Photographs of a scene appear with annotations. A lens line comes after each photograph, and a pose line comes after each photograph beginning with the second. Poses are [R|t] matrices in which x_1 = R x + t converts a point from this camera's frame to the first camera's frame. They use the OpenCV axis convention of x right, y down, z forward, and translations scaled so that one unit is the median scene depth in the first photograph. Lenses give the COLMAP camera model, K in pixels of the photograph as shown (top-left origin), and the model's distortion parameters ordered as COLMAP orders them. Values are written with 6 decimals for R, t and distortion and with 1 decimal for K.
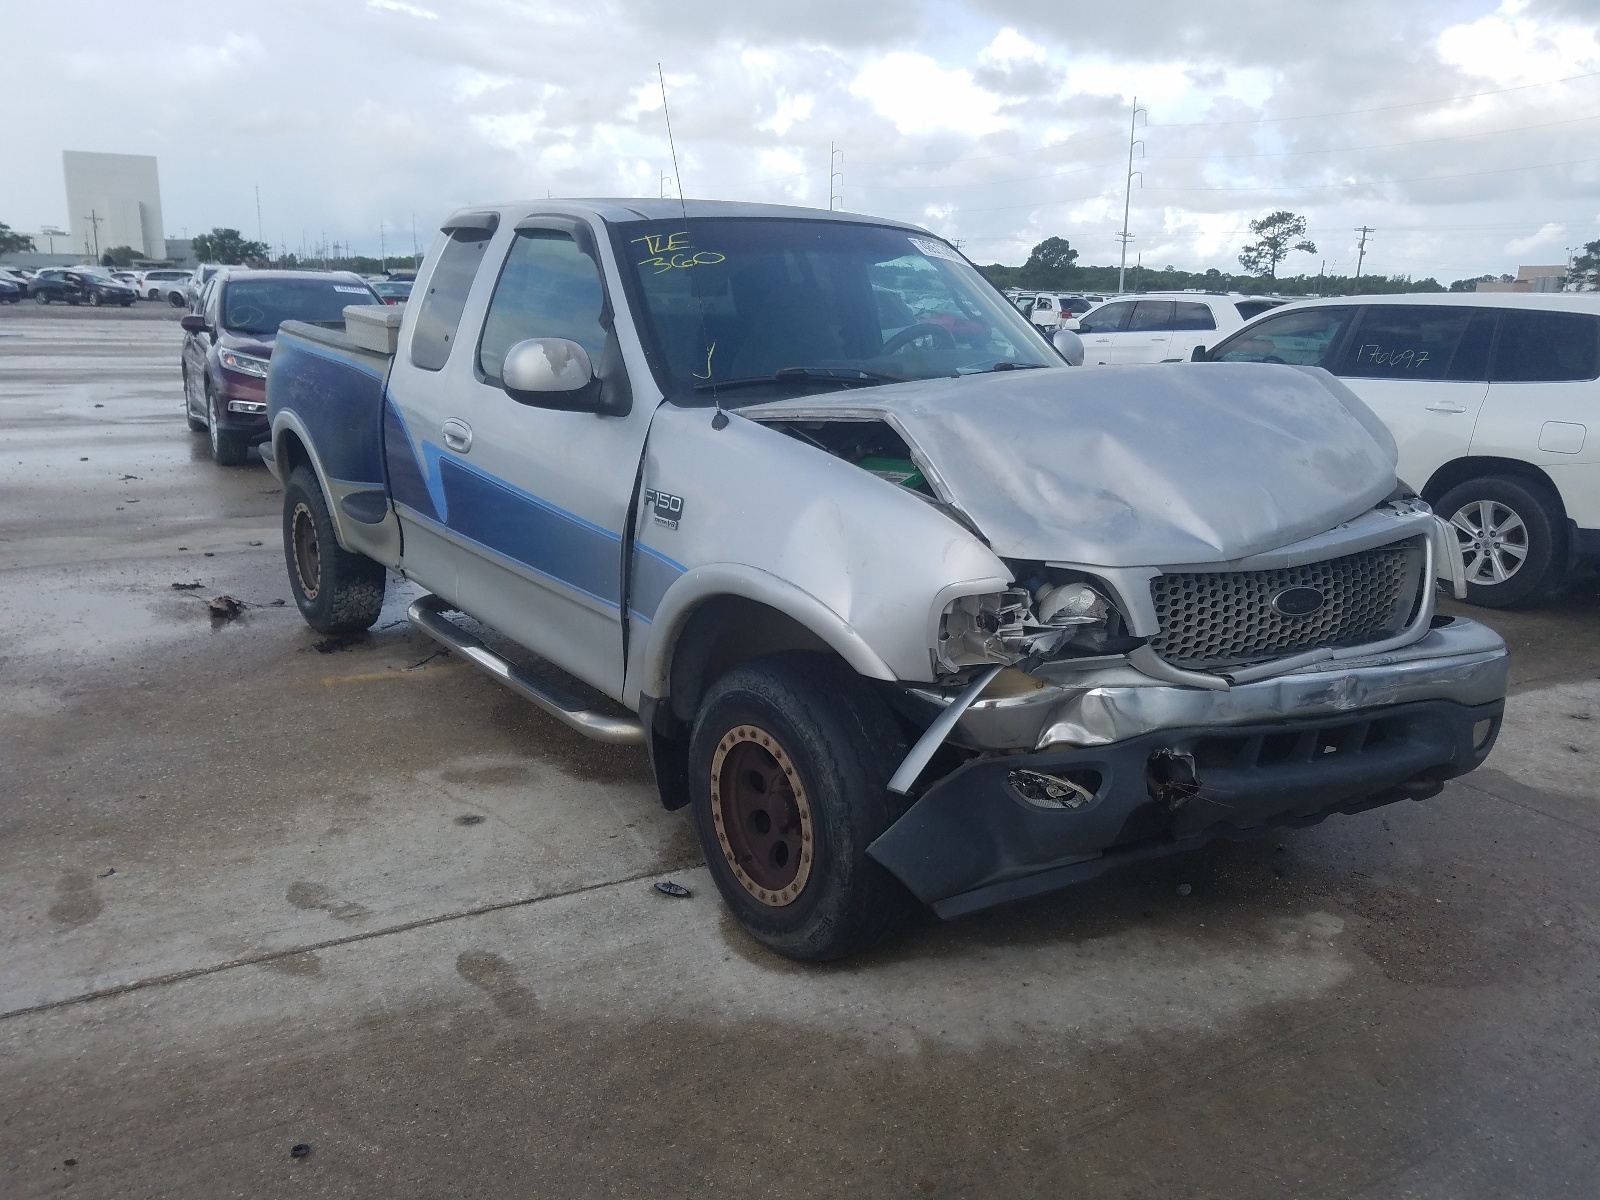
lens RADIAL K [[1224.6, 0, 812.4], [0, 1224.6, 595.8], [0, 0, 1]] dist [0.001743, -0.010689]
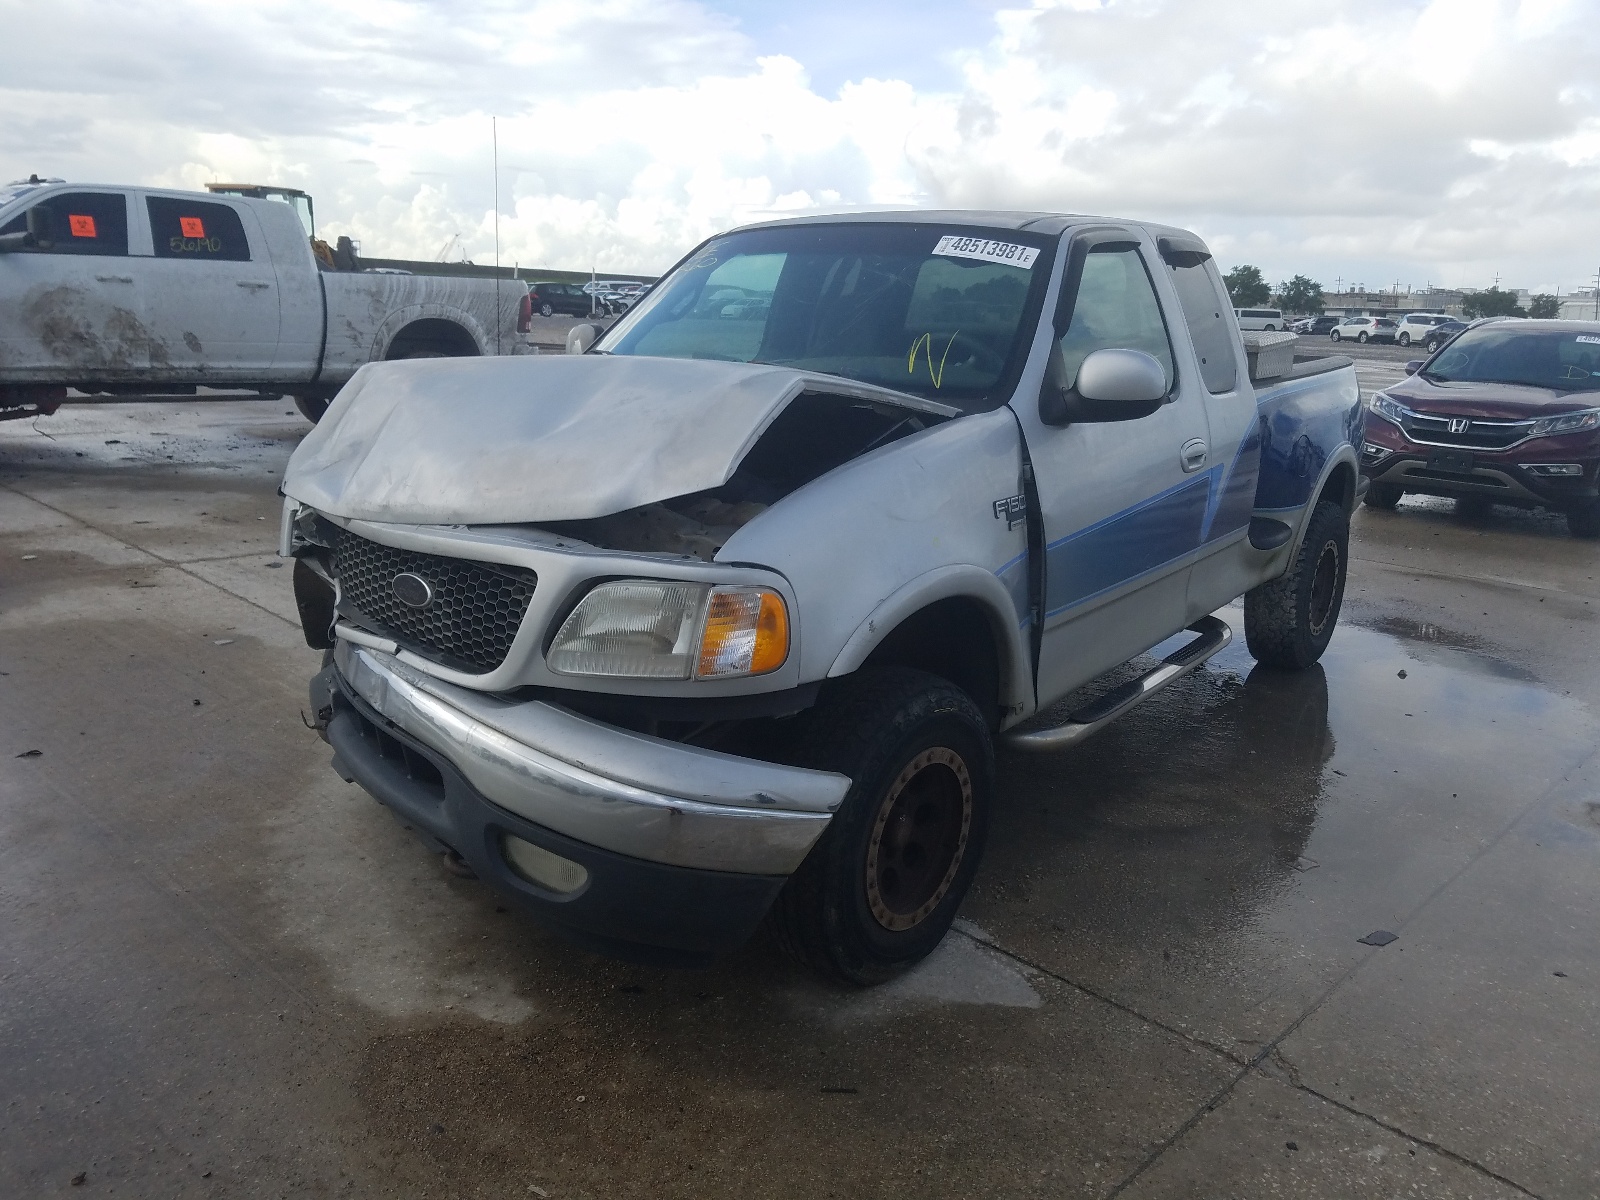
lens RADIAL K [[1224.6, 0, 808.9], [0, 1224.6, 597.6], [0, 0, 1]] dist [0.001743, -0.010689]
pose [[0.315877, 0.231892, -0.920026, 1.321081], [-0.275271, 0.950364, 0.145029, -0.206418], [0.907991, 0.207445, 0.364031, 0.902394]]
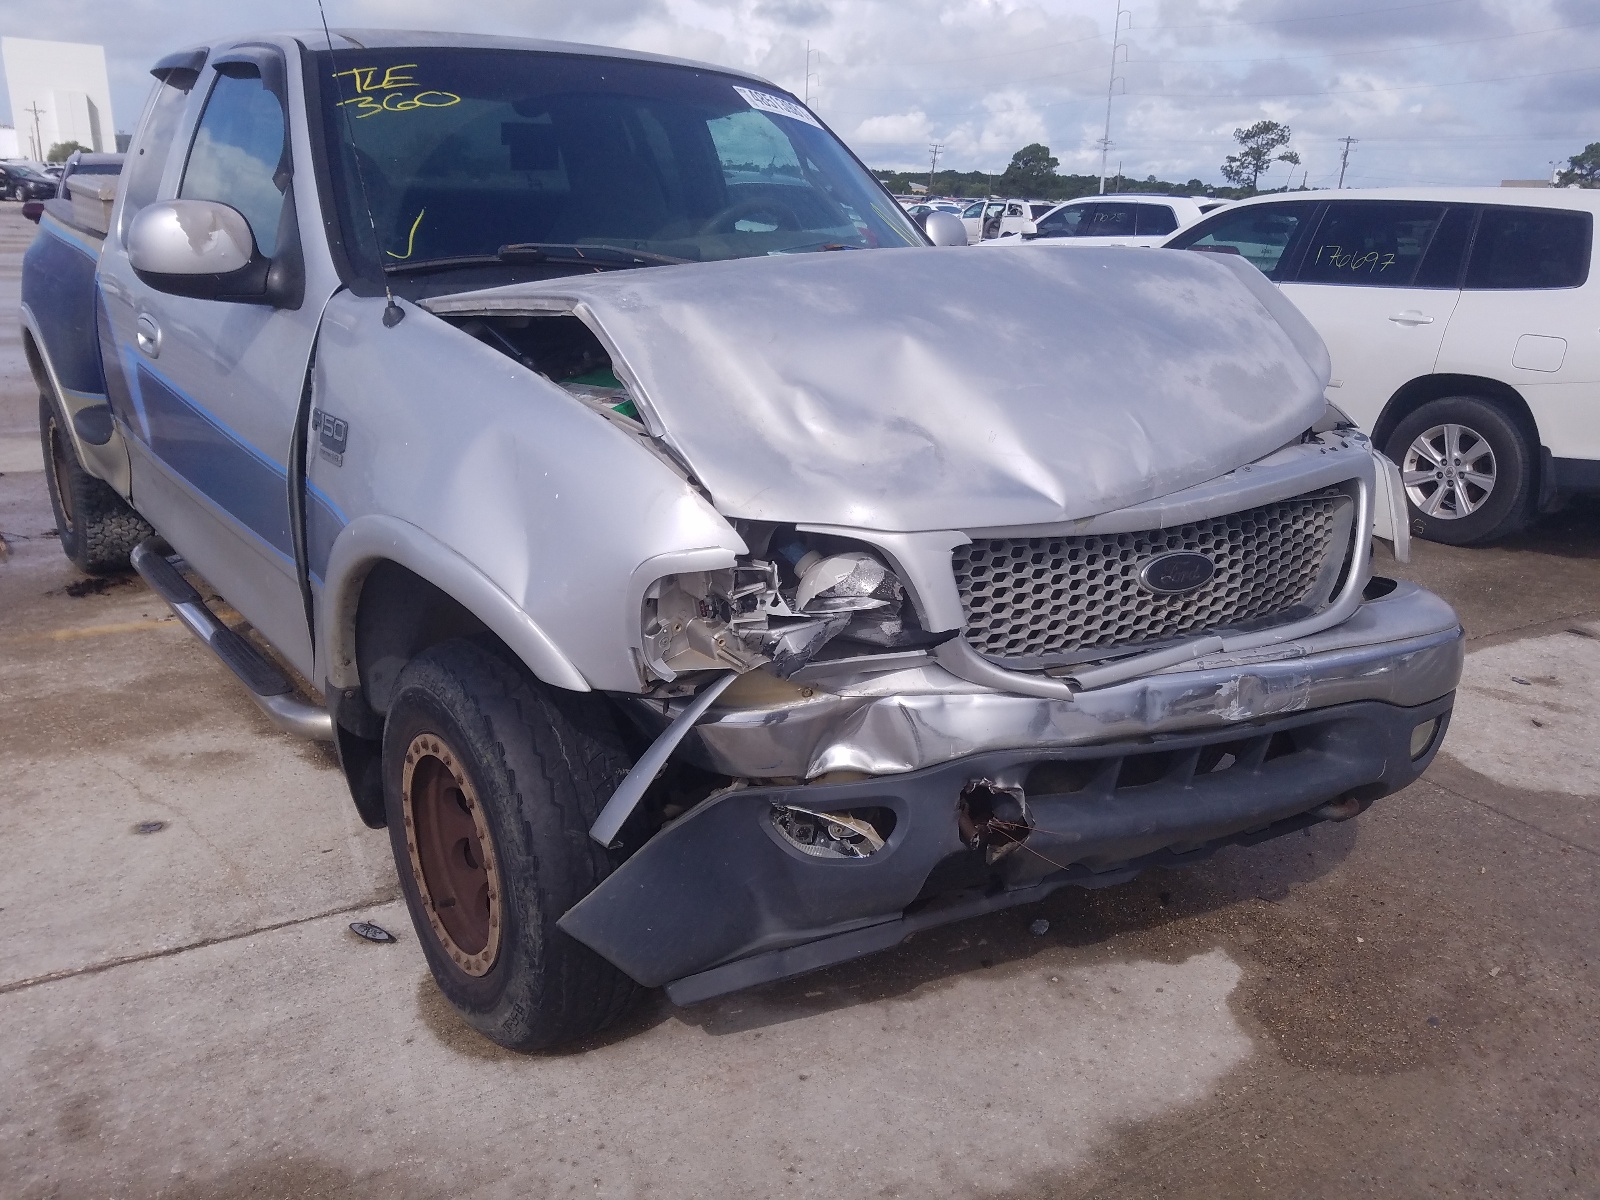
lens RADIAL K [[1224.6, 0, 797.6], [0, 1224.6, 603.4], [0, 0, 1]] dist [0.001743, -0.010689]
pose [[0.999885, 0.007096, 0.013431, 0.151833], [-0.008105, 0.997026, 0.076644, -0.030041], [-0.012847, -0.076744, 0.996968, 0.259164]]
